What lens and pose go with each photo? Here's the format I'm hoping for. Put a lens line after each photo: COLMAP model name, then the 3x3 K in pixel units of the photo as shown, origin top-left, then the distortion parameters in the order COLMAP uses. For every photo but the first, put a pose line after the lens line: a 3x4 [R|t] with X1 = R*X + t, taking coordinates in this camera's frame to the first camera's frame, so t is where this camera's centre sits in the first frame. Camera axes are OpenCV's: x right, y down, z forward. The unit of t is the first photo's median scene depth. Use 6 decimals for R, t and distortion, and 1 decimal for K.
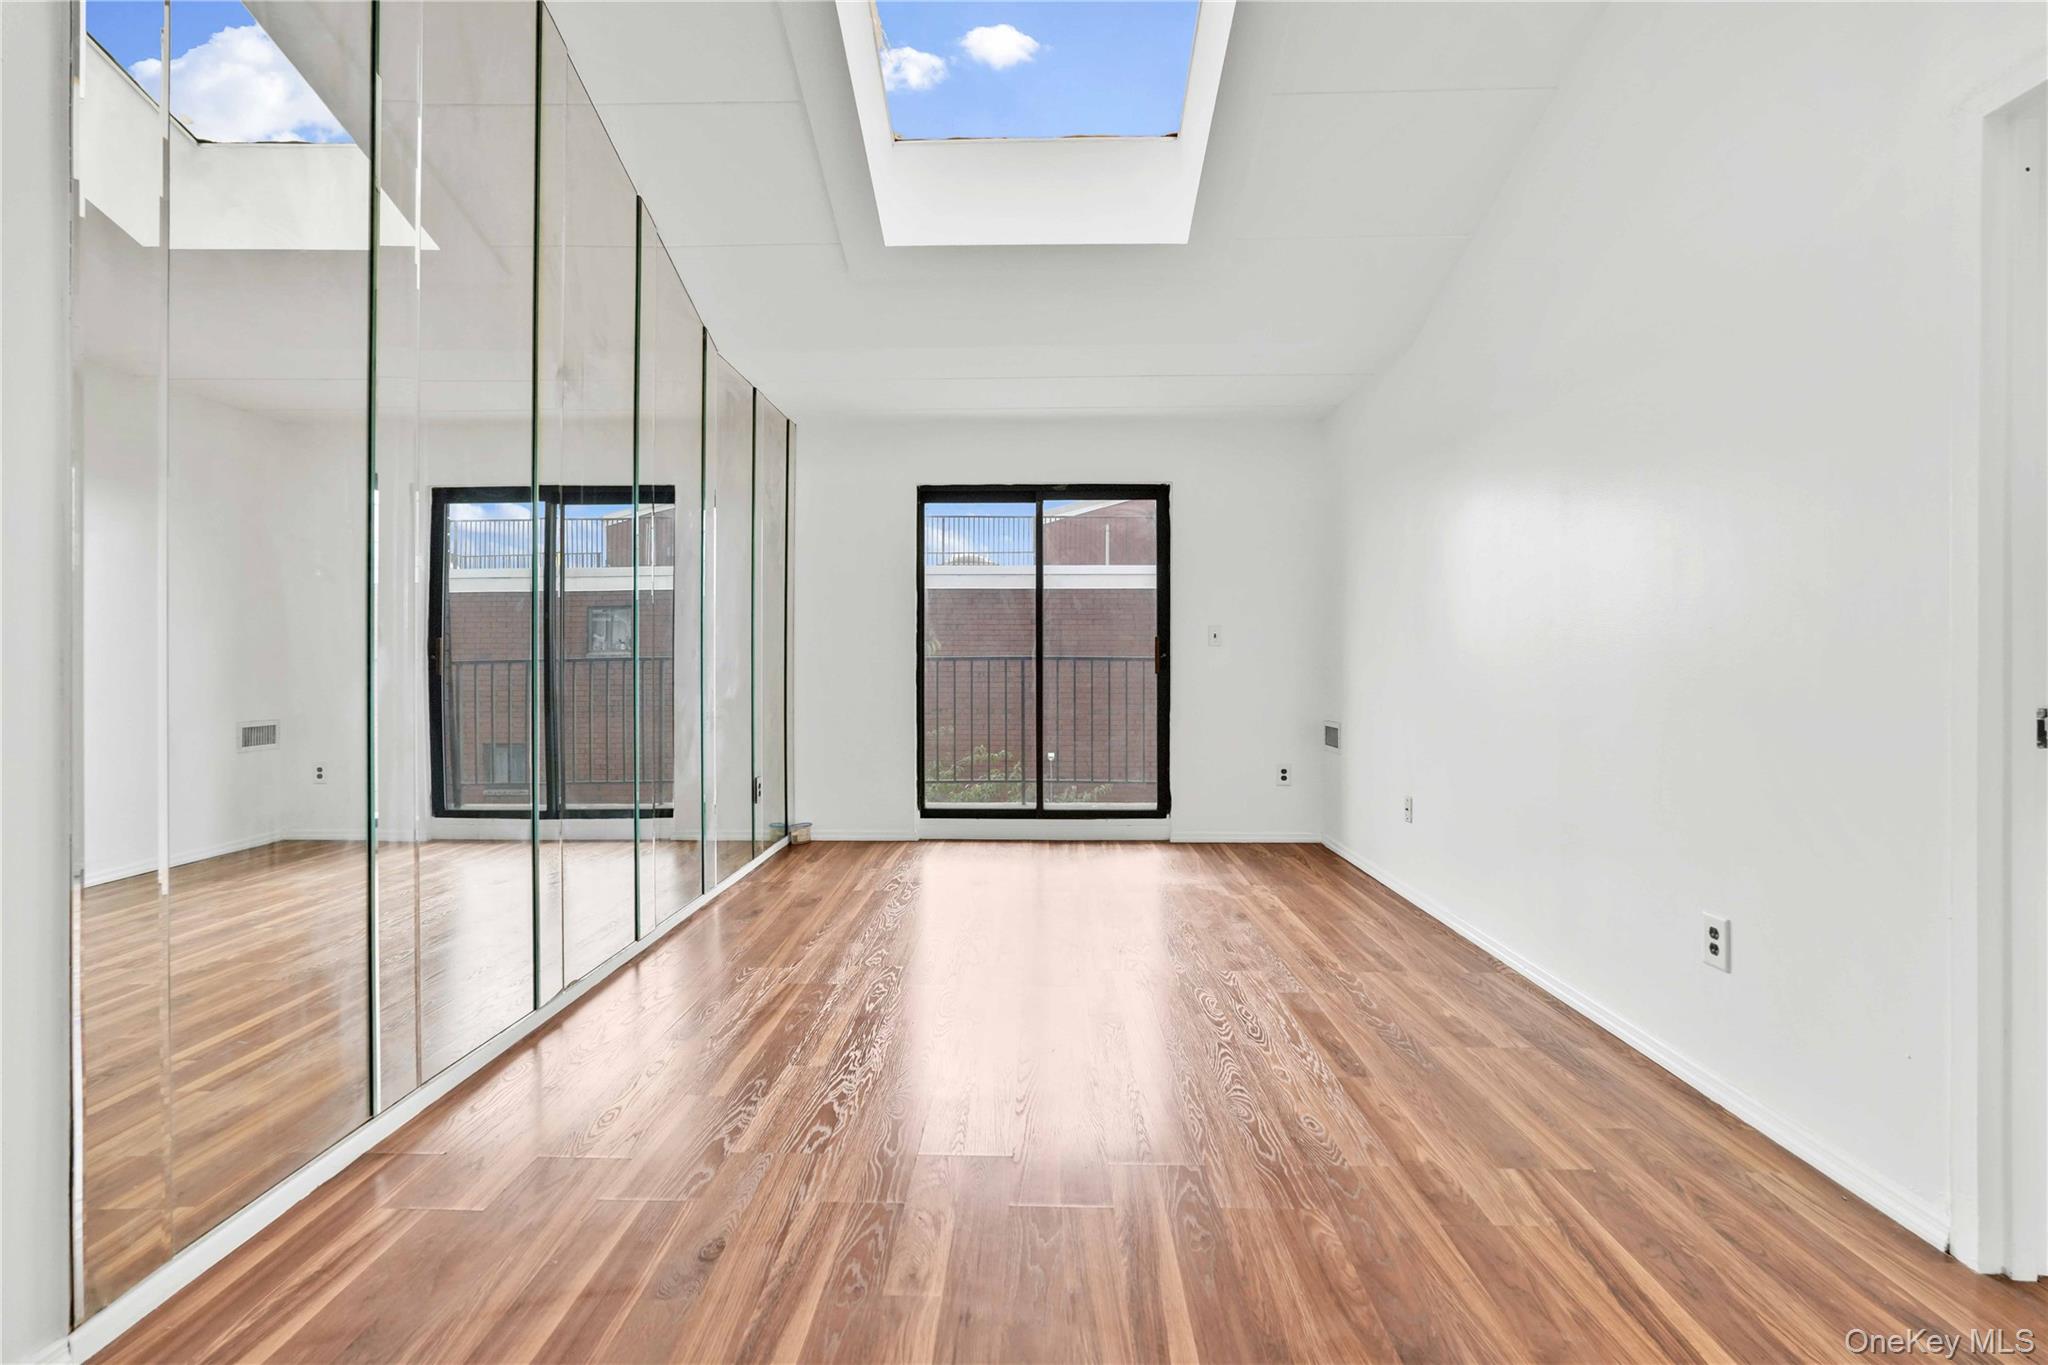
lens RADIAL K [[907.7, 0, 1013.8], [0, 907.7, 661.1], [0, 0, 1]] dist [-0.016271, 0.006982]
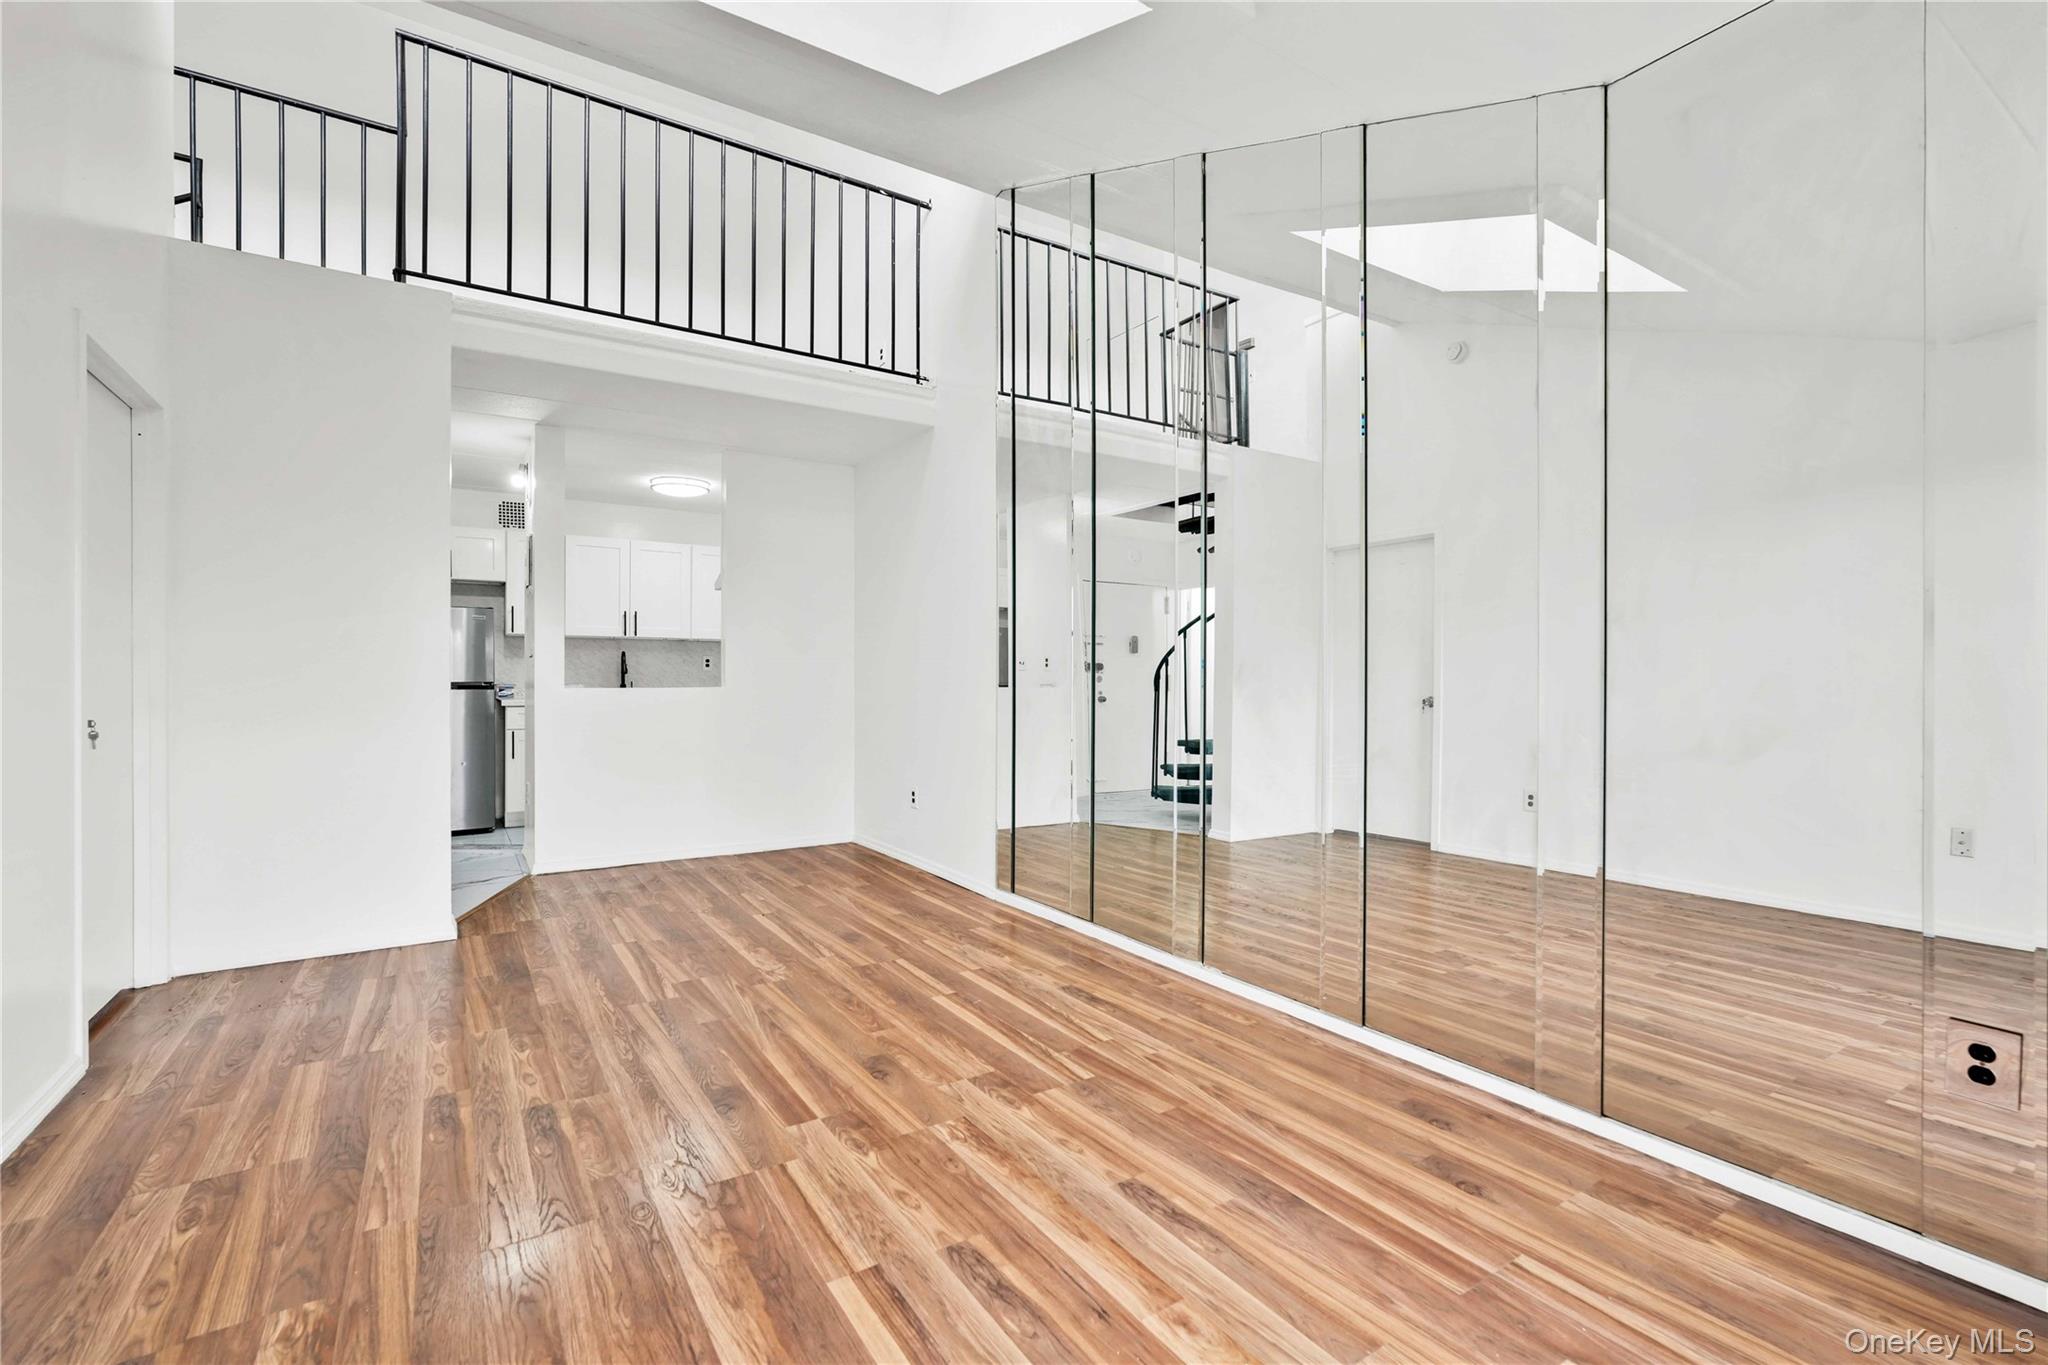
lens RADIAL K [[907.7, 0, 1042.4], [0, 907.7, 684.4], [0, 0, 1]] dist [-0.016271, 0.006982]
pose [[-0.813994, 0.000705, -0.580873, 0.263792], [-0.002620, 0.999985, 0.004885, -0.002176], [0.580867, 0.005498, -0.813980, 1.378065]]
